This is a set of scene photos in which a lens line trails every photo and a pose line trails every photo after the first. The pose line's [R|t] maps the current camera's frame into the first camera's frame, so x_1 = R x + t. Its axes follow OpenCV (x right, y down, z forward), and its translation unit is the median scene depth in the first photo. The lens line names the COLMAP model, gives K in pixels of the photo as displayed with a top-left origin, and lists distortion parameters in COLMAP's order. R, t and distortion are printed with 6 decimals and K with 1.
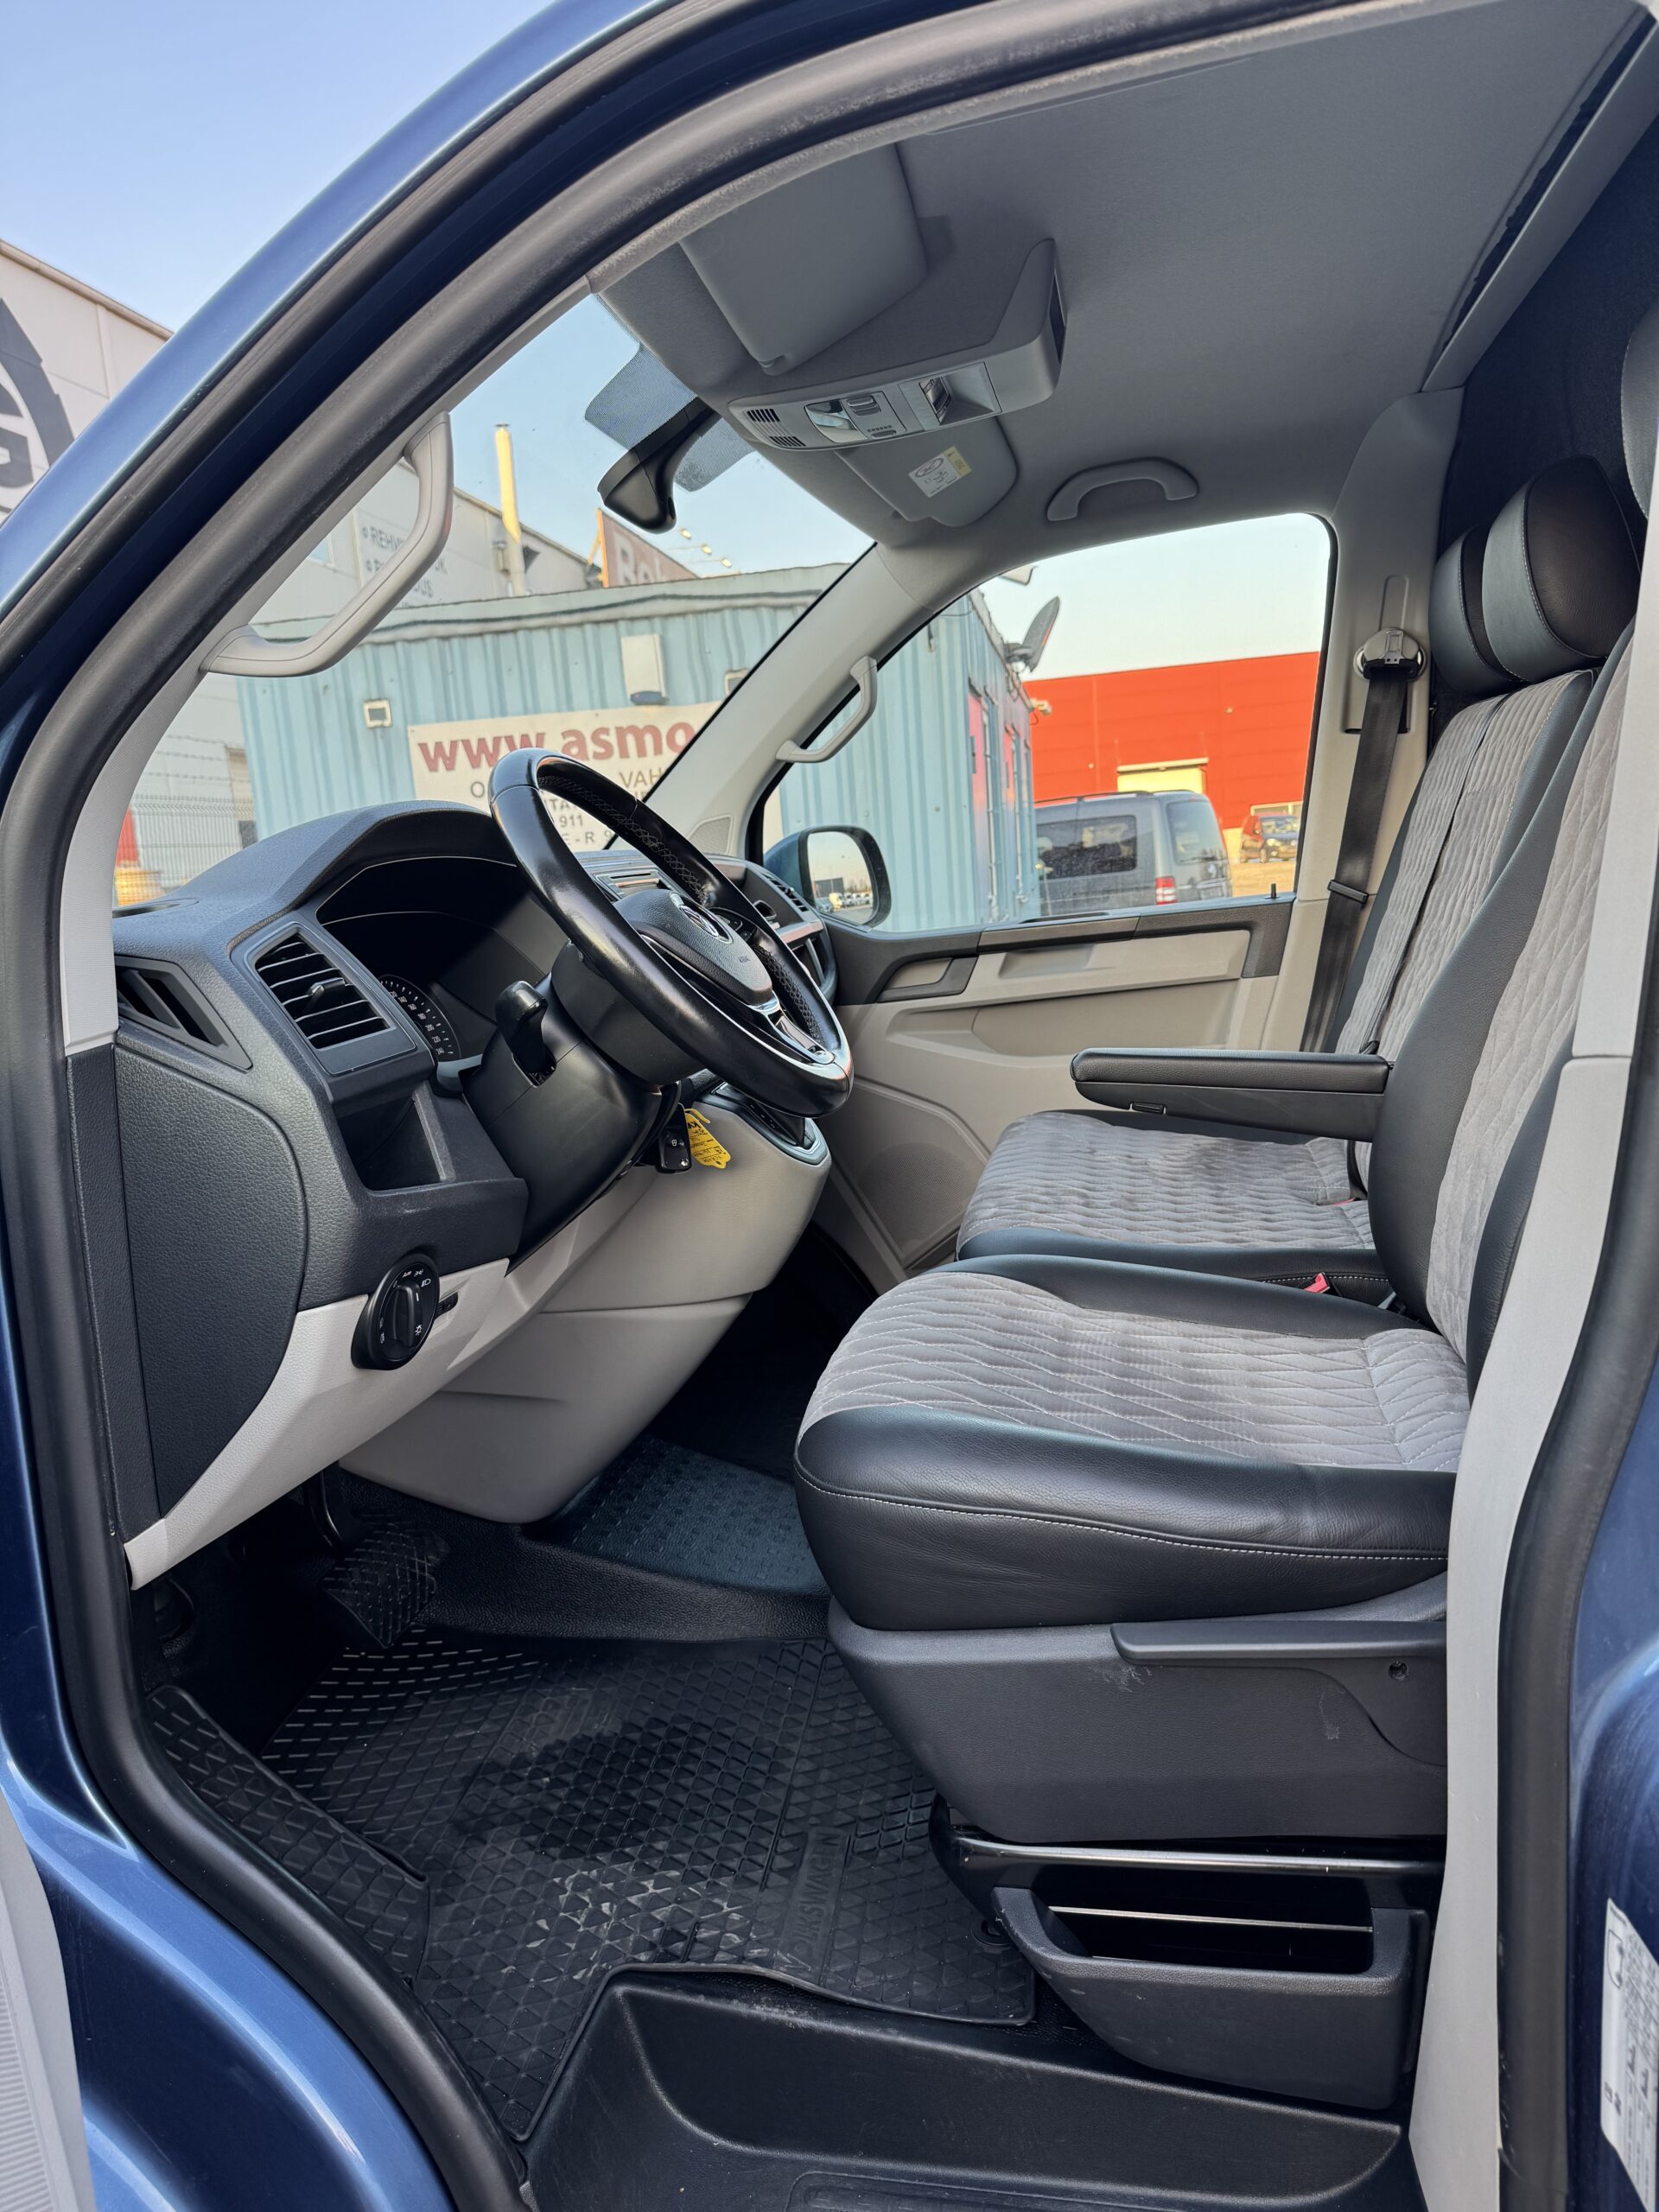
lens RADIAL K [[1522.2, 0, 829.5], [0, 1522.2, 1106.0], [0, 0, 1]] dist [0.039211, -0.048792]
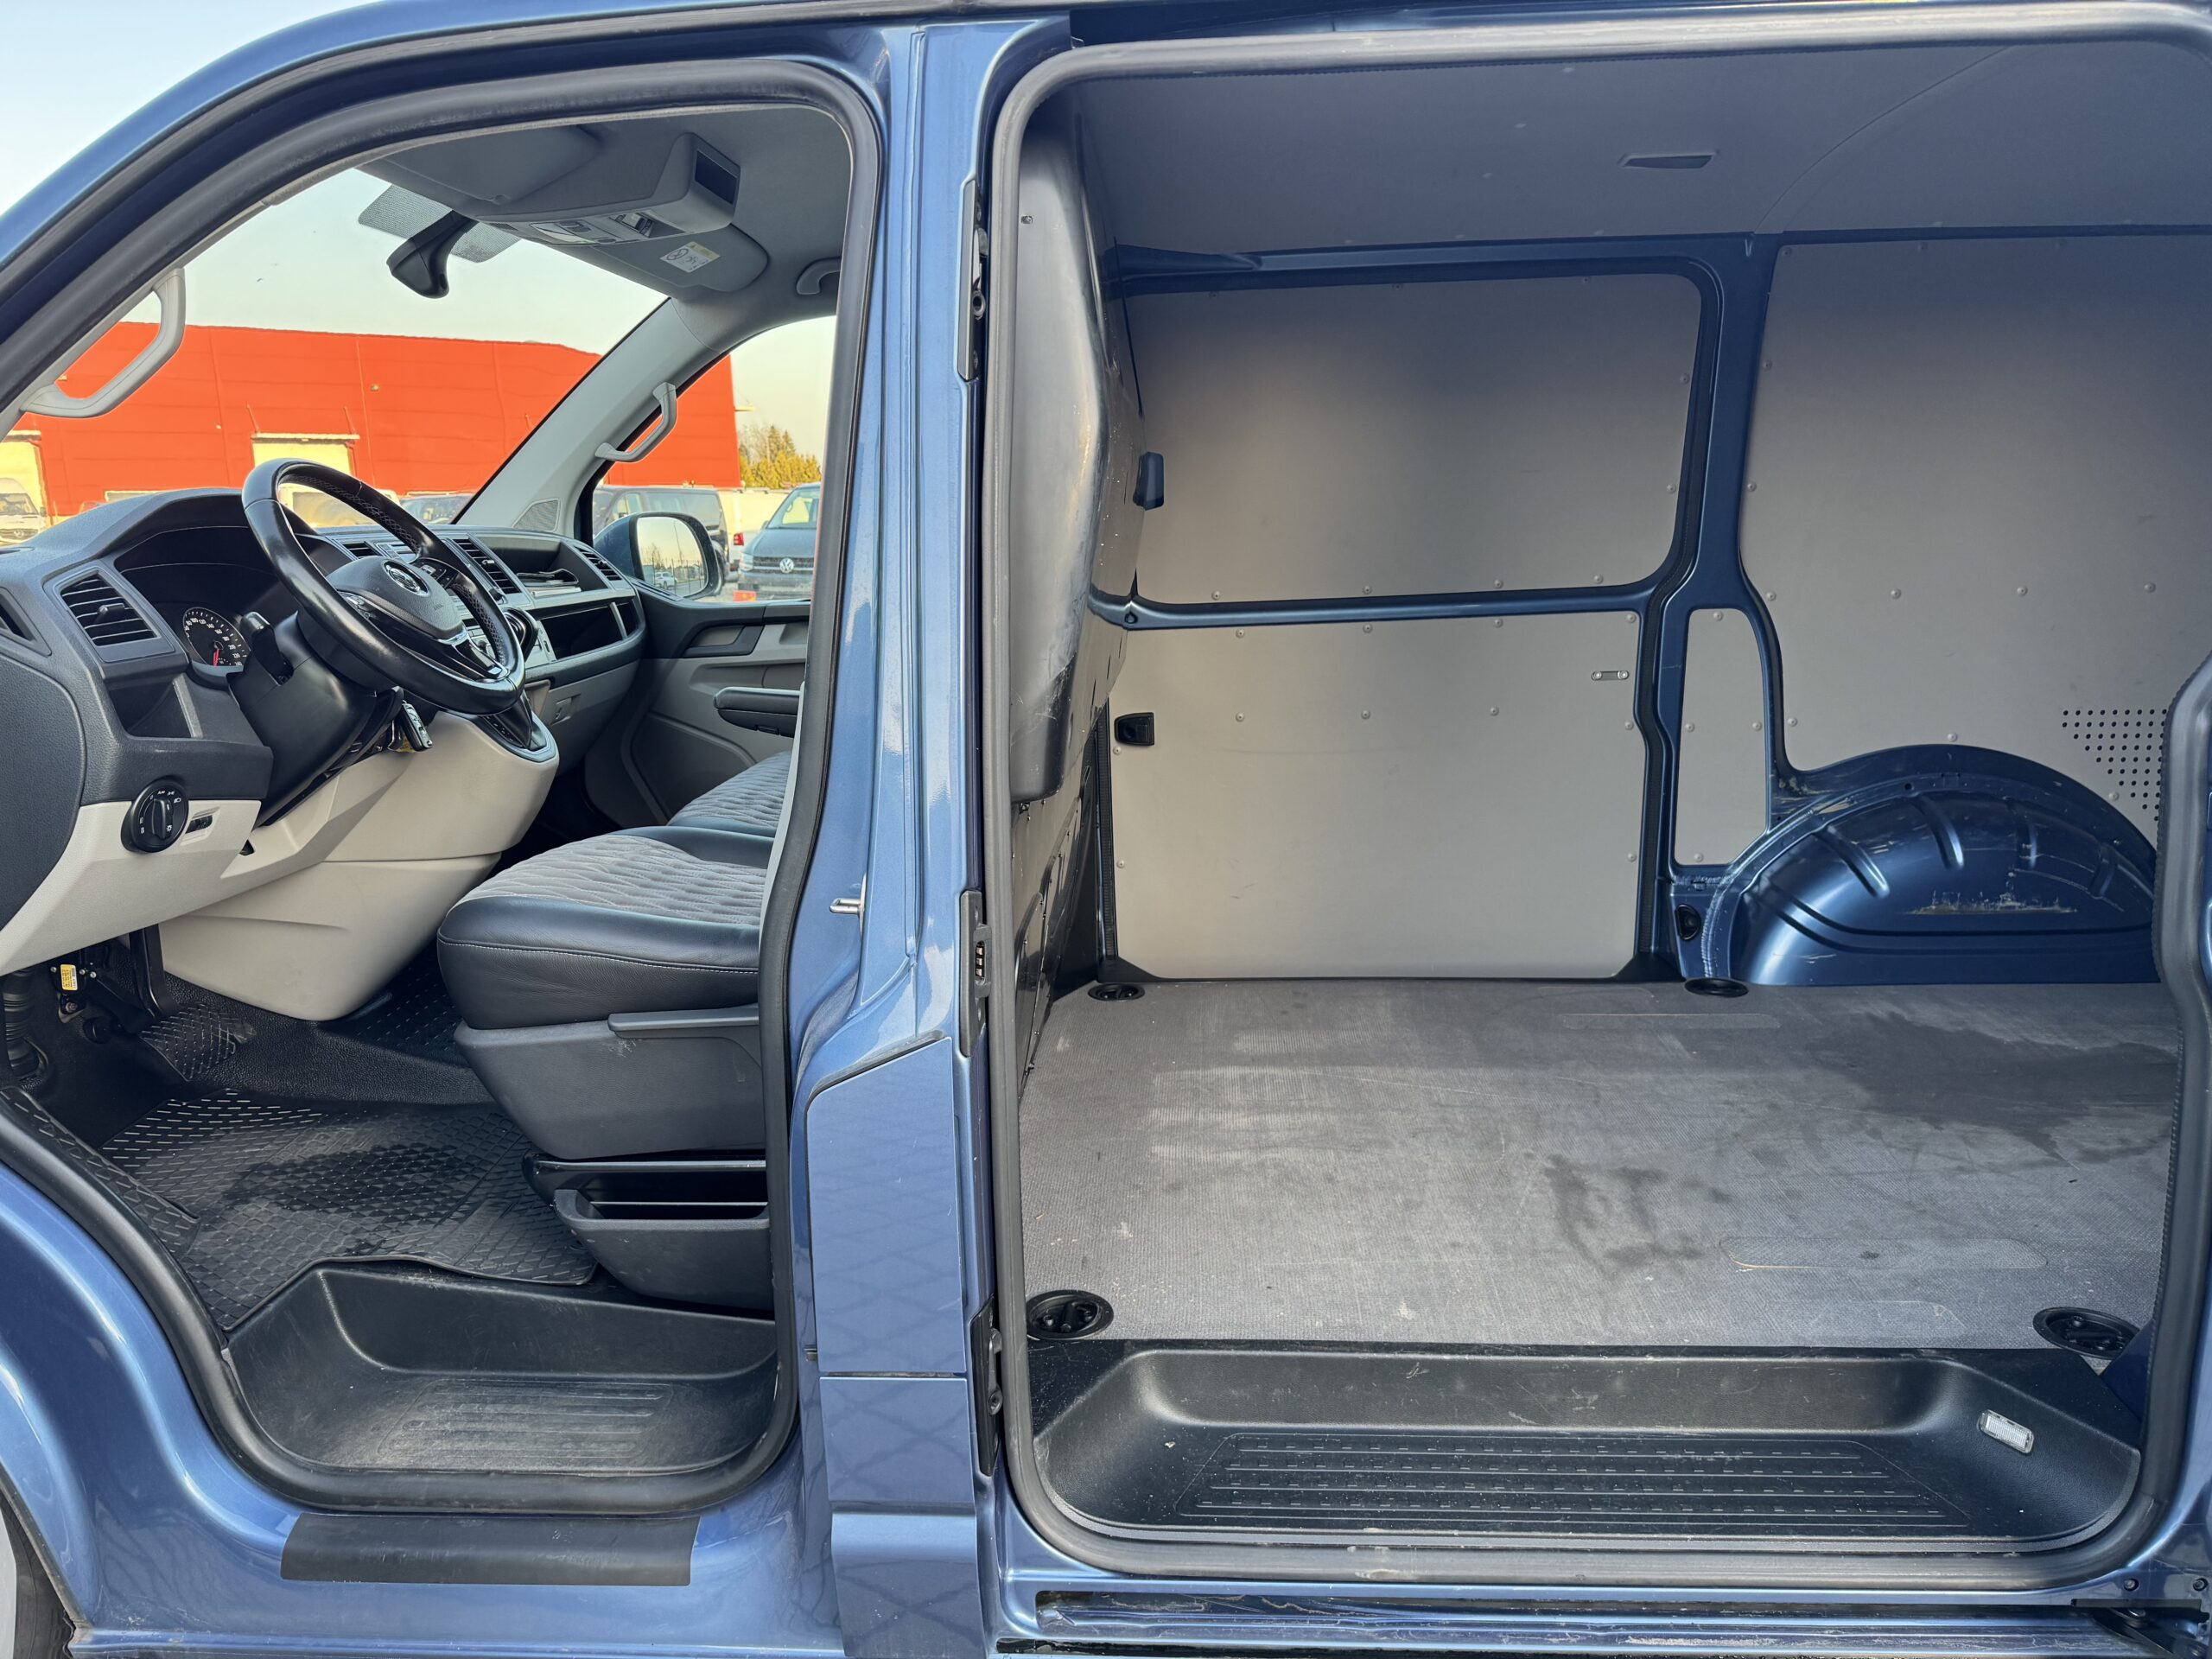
lens RADIAL K [[1547.3, 0, 1106.0], [0, 1547.3, 829.5], [0, 0, 1]] dist [-0.001834, -0.003868]
pose [[0.989085, 0.034006, 0.143371, 0.408543], [-0.037537, 0.999053, 0.021994, 0.066976], [-0.142487, -0.027135, 0.989425, -0.643583]]
